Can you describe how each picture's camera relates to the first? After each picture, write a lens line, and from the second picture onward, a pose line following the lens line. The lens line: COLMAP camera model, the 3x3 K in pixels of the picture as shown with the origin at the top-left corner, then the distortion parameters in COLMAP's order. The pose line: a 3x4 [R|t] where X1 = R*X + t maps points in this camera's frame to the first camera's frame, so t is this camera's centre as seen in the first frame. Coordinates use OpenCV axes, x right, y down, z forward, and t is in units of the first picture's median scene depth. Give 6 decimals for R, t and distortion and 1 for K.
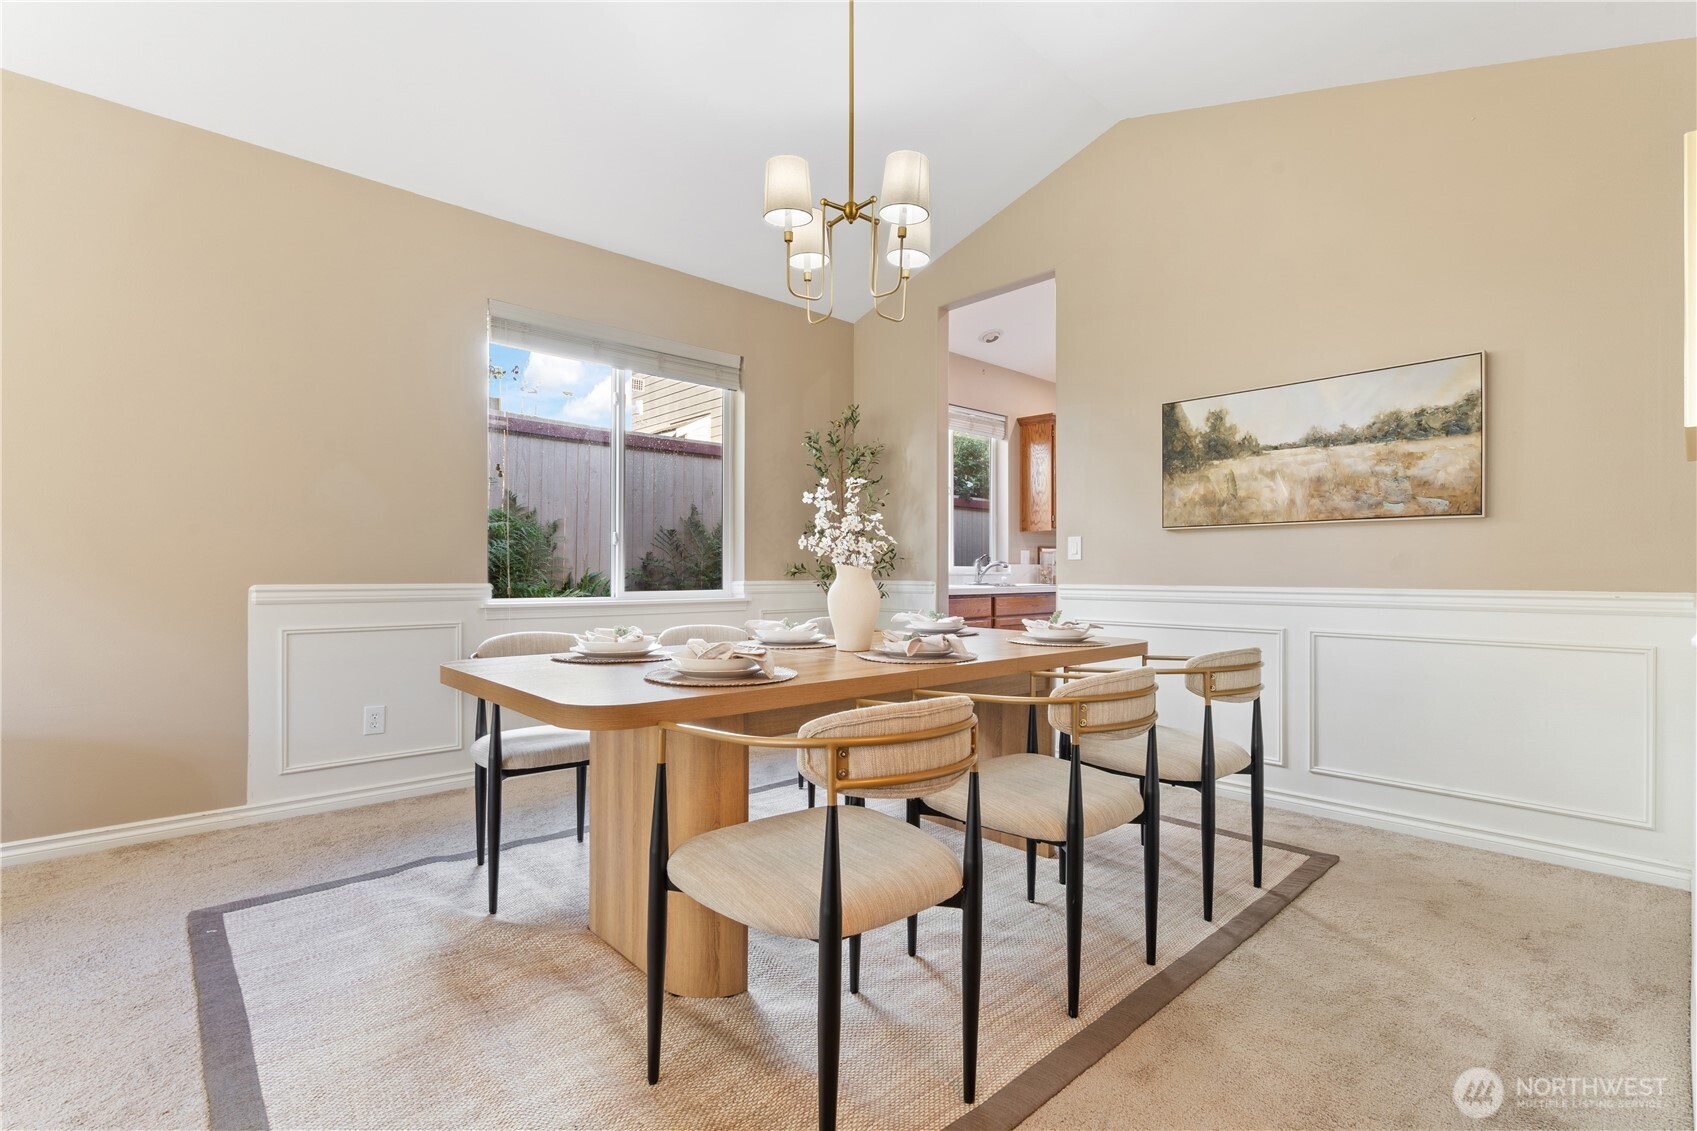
lens RADIAL K [[779.3, 0, 854.1], [0, 779.3, 559.5], [0, 0, 1]] dist [-0.001053, -0.000126]
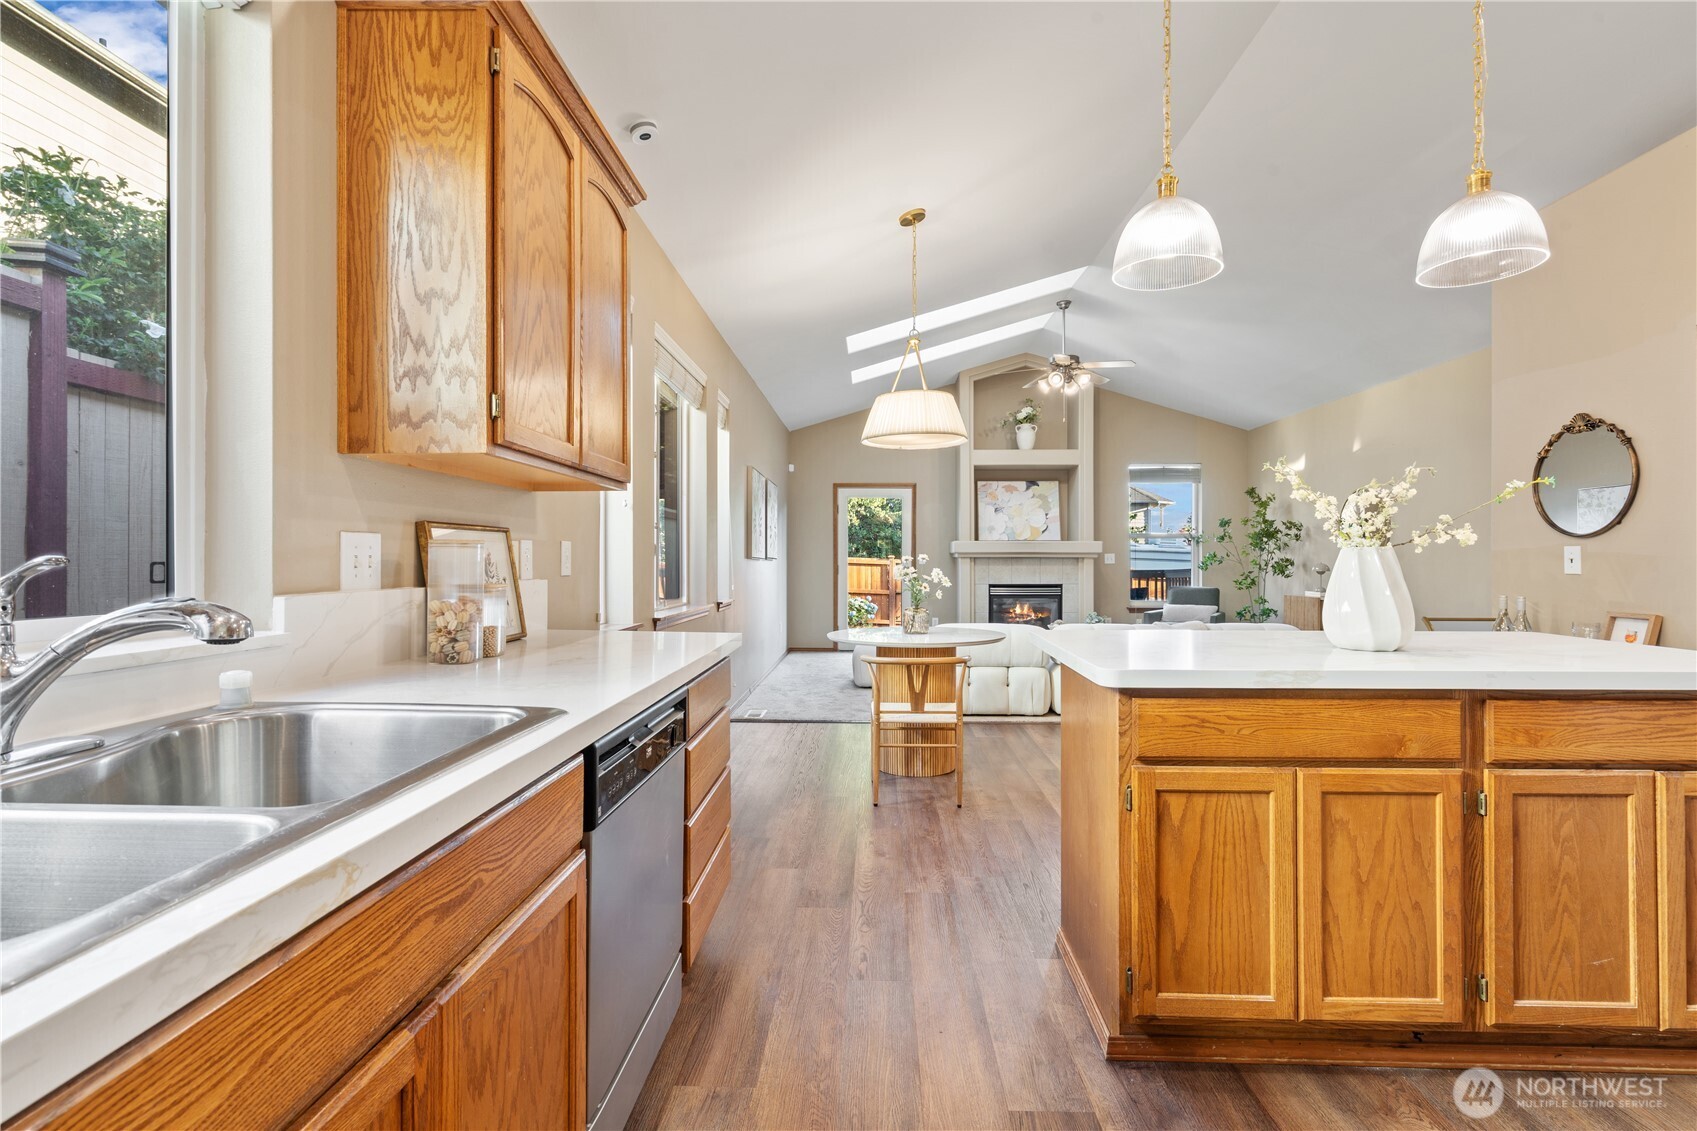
lens RADIAL K [[779.3, 0, 854.1], [0, 779.3, 559.5], [0, 0, 1]] dist [-0.001053, -0.000126]
pose [[0.700986, 0.002375, 0.713171, 0.154918], [-0.011947, 0.999893, 0.008413, -0.007577], [-0.713075, -0.014418, 0.700939, 0.724090]]
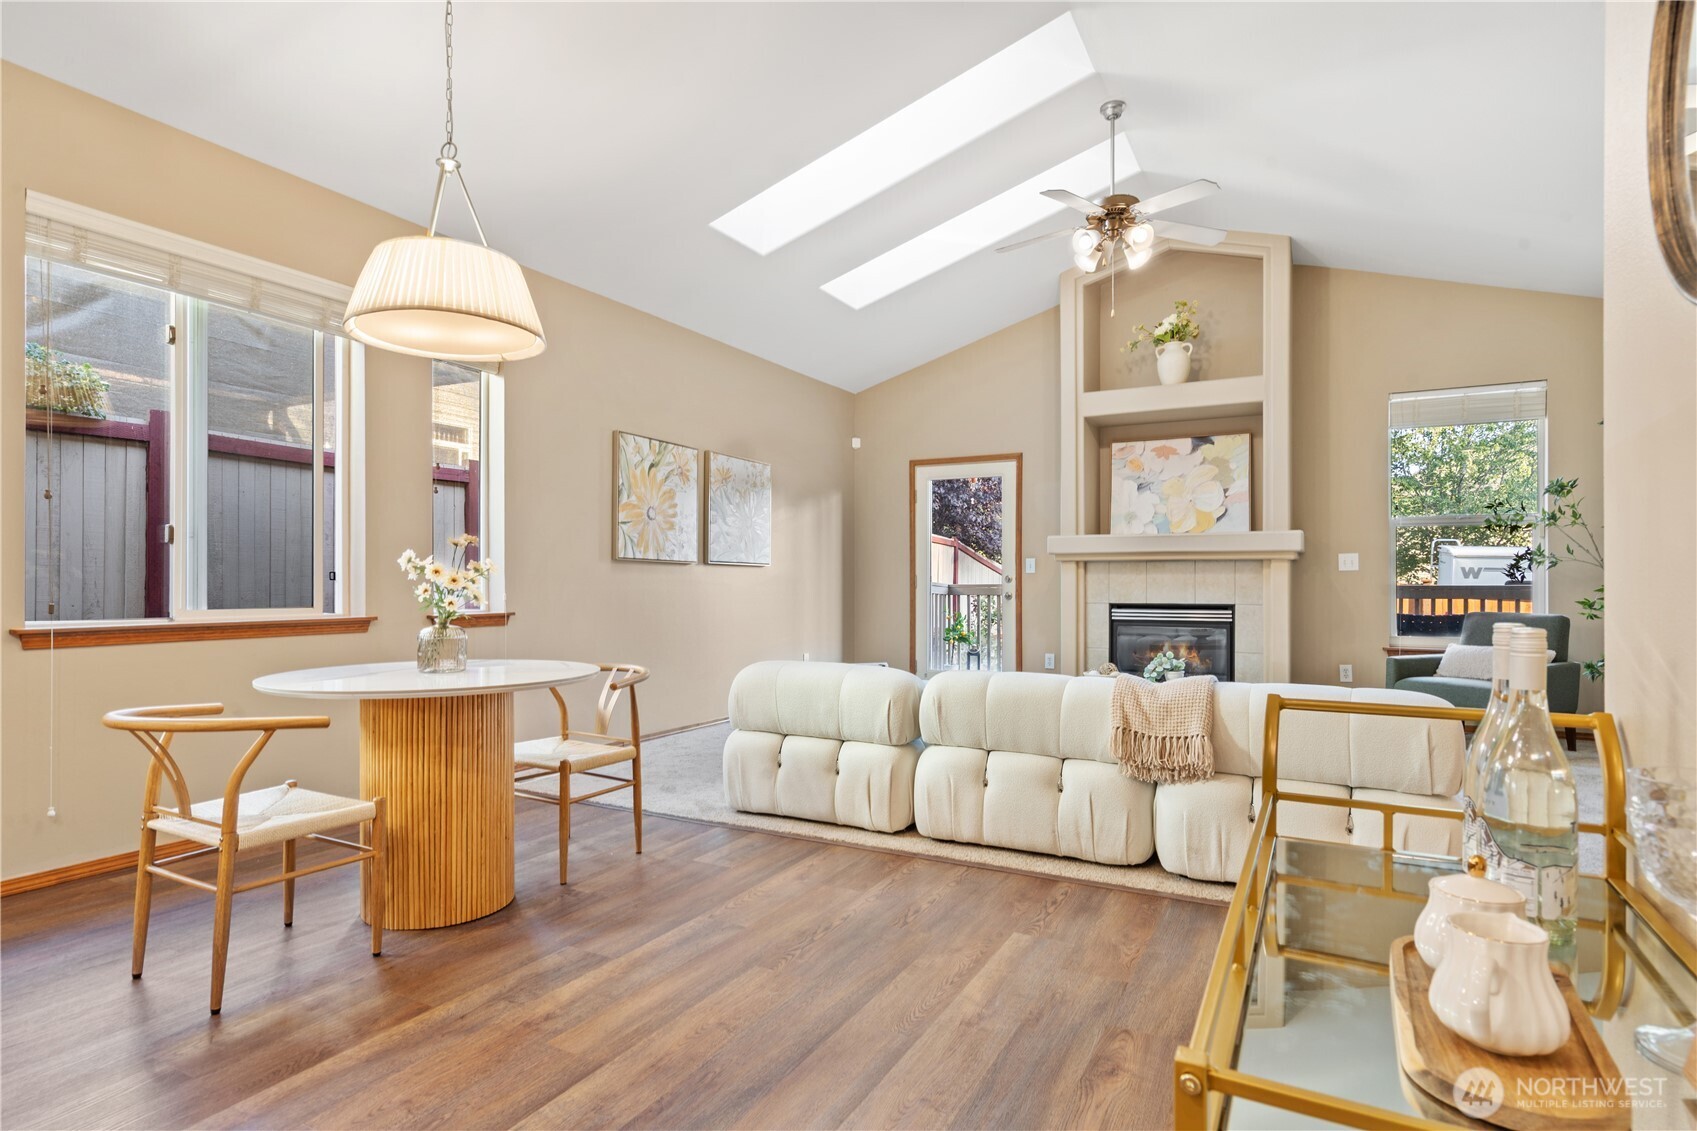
lens RADIAL K [[884.0, 0, 844.1], [0, 884.0, 588.4], [0, 0, 1]] dist [0.000317, -0.000007]
pose [[0.948077, -0.001518, 0.318038, 0.736808], [-0.006517, 0.999686, 0.024200, 0.006860], [-0.317975, -0.025016, 0.947769, 0.671588]]
